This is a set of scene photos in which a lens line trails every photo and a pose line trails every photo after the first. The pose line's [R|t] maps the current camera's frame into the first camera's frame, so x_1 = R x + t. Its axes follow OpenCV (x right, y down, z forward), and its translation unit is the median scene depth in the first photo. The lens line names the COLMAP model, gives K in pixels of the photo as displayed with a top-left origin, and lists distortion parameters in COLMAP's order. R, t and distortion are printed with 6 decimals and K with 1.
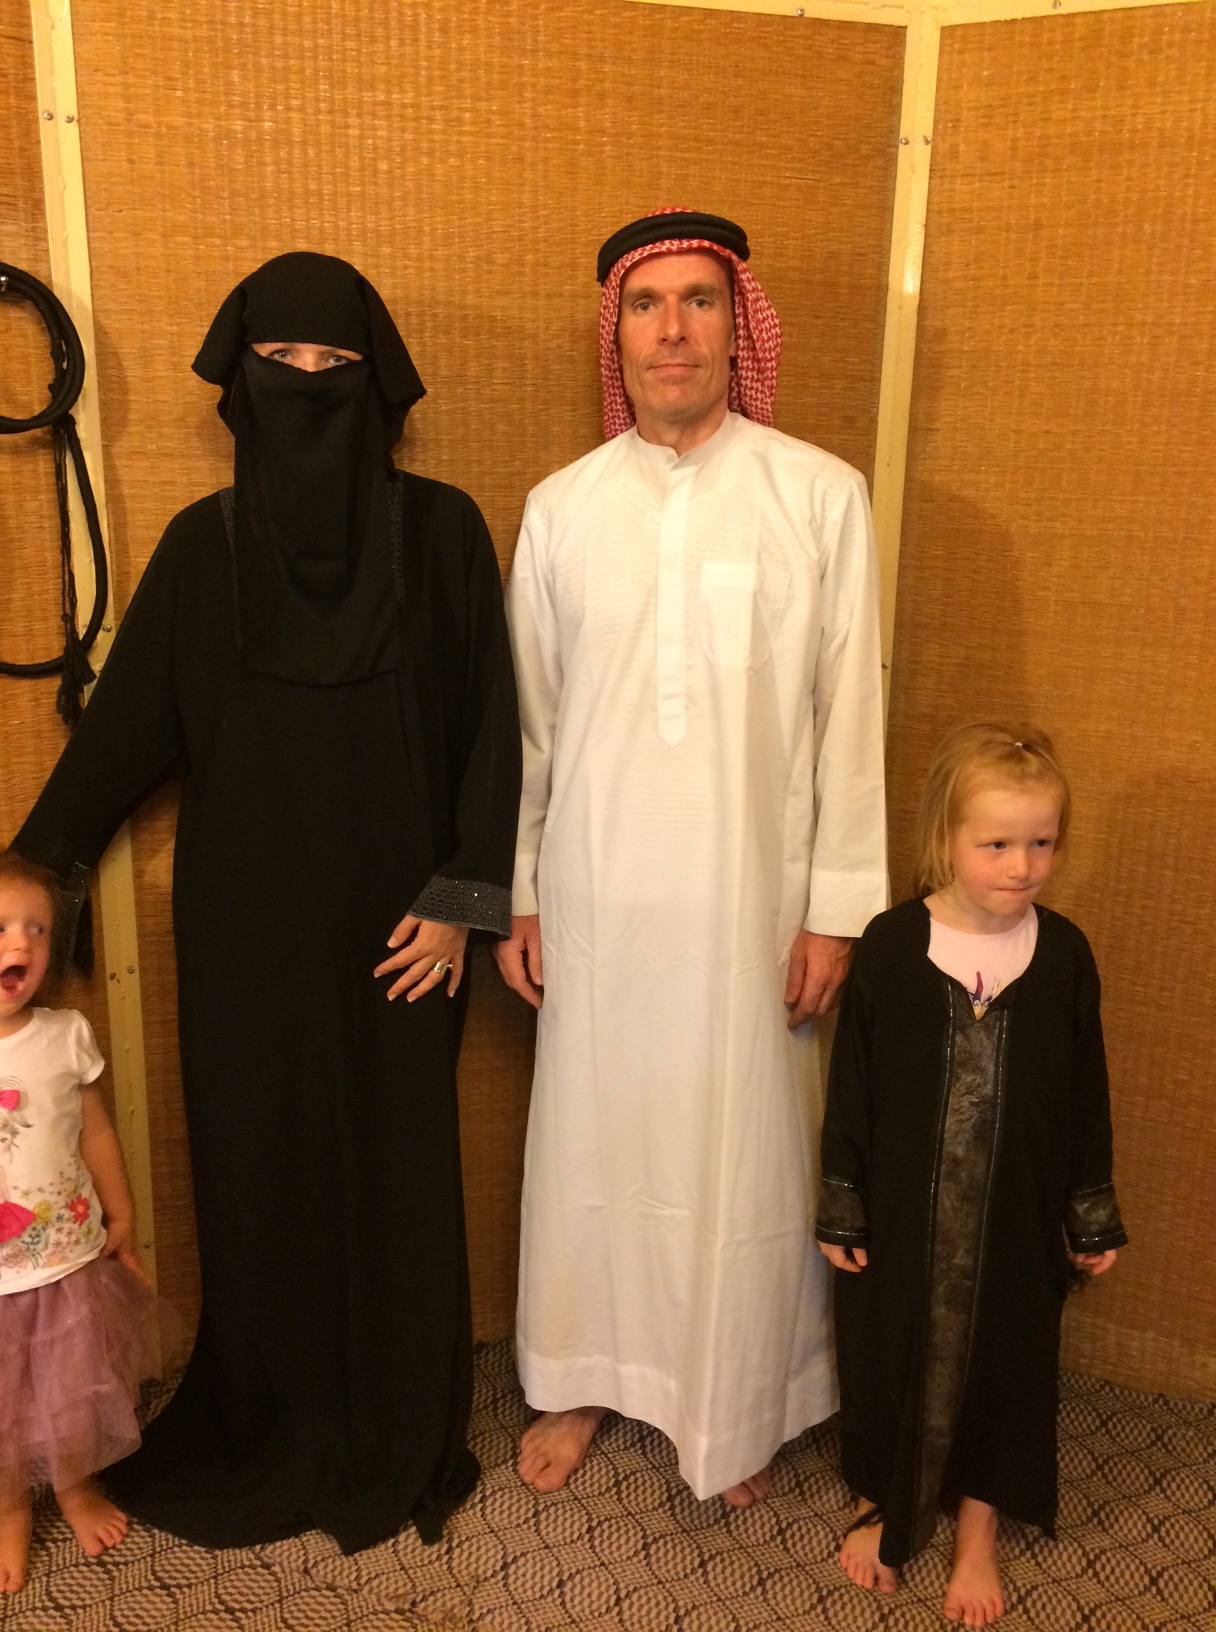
lens RADIAL K [[1412.8, 0, 616.4], [0, 1412.8, 811.8], [0, 0, 1]] dist [0.079383, -0.110451]
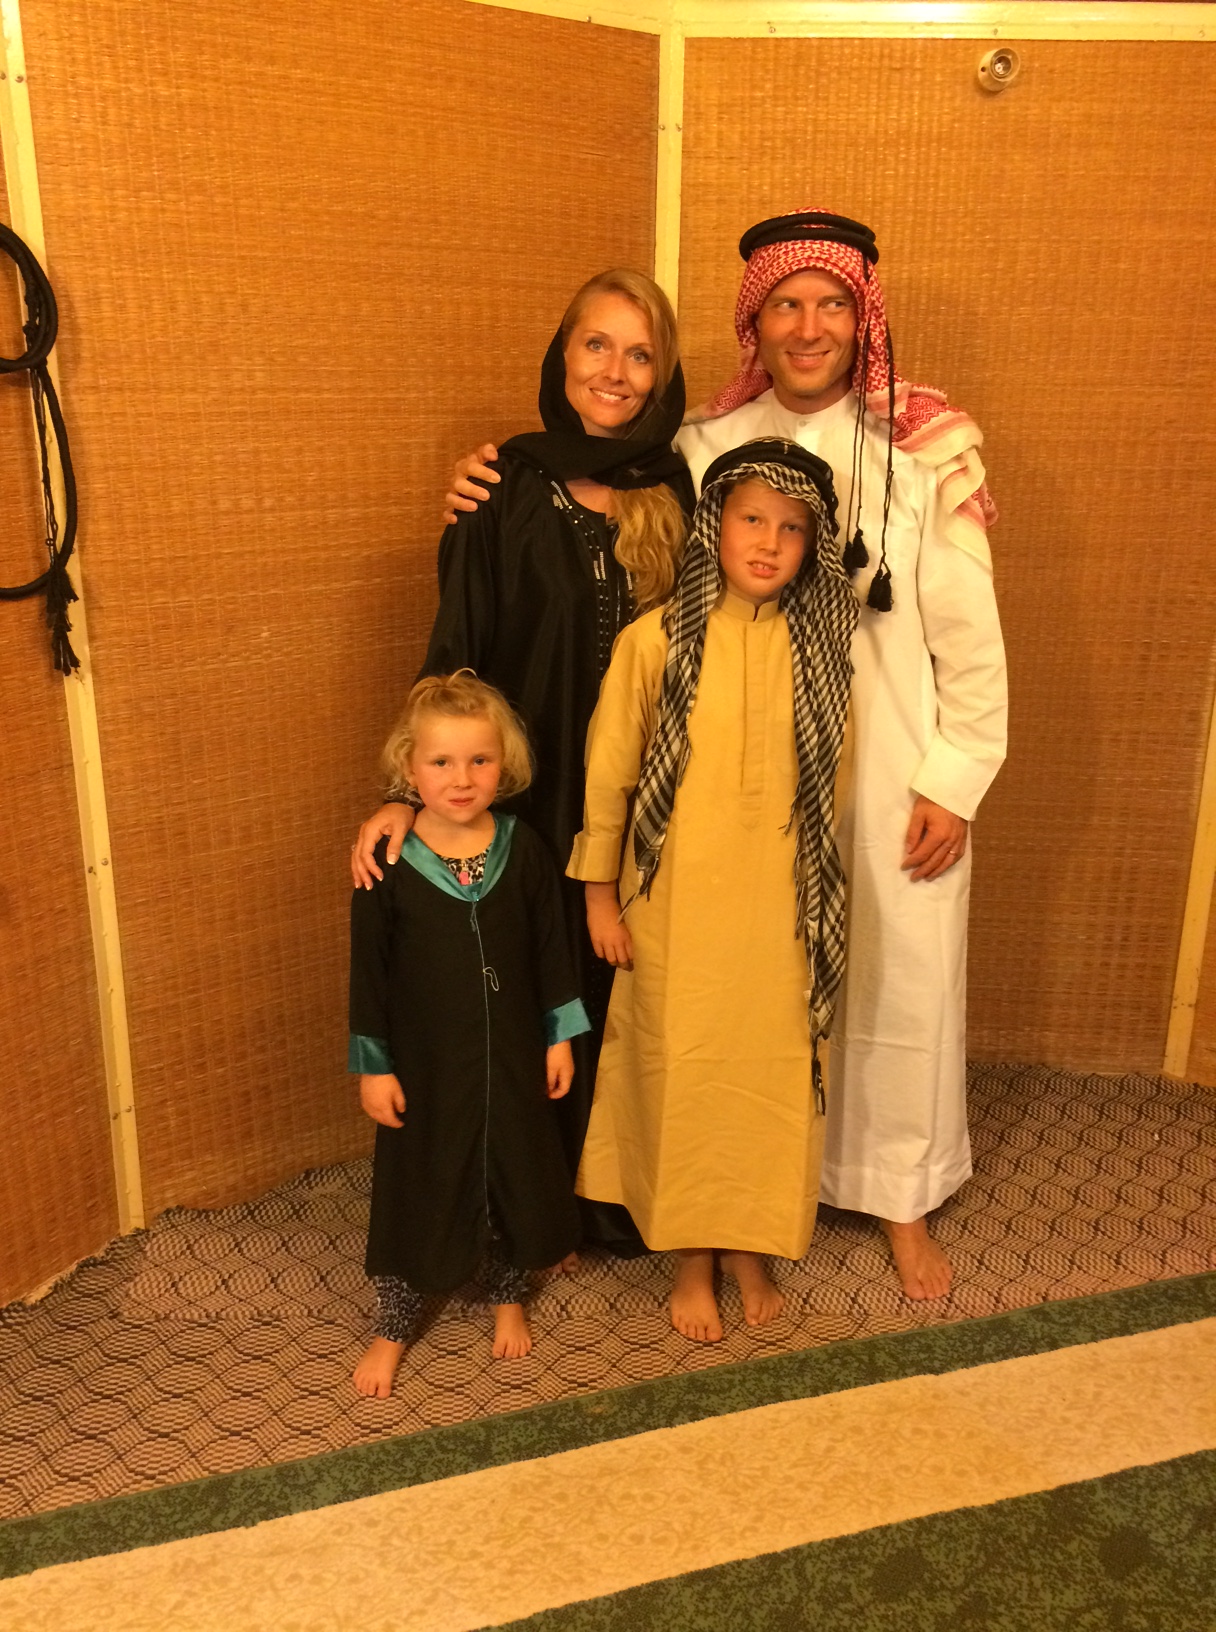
lens RADIAL K [[1412.8, 0, 581.2], [0, 1412.8, 837.0], [0, 0, 1]] dist [0.079383, -0.110451]
pose [[0.920944, -0.134638, 0.365697, -0.433985], [0.112159, 0.990290, 0.082140, 0.045417], [-0.373206, -0.034630, 0.927102, -0.182022]]
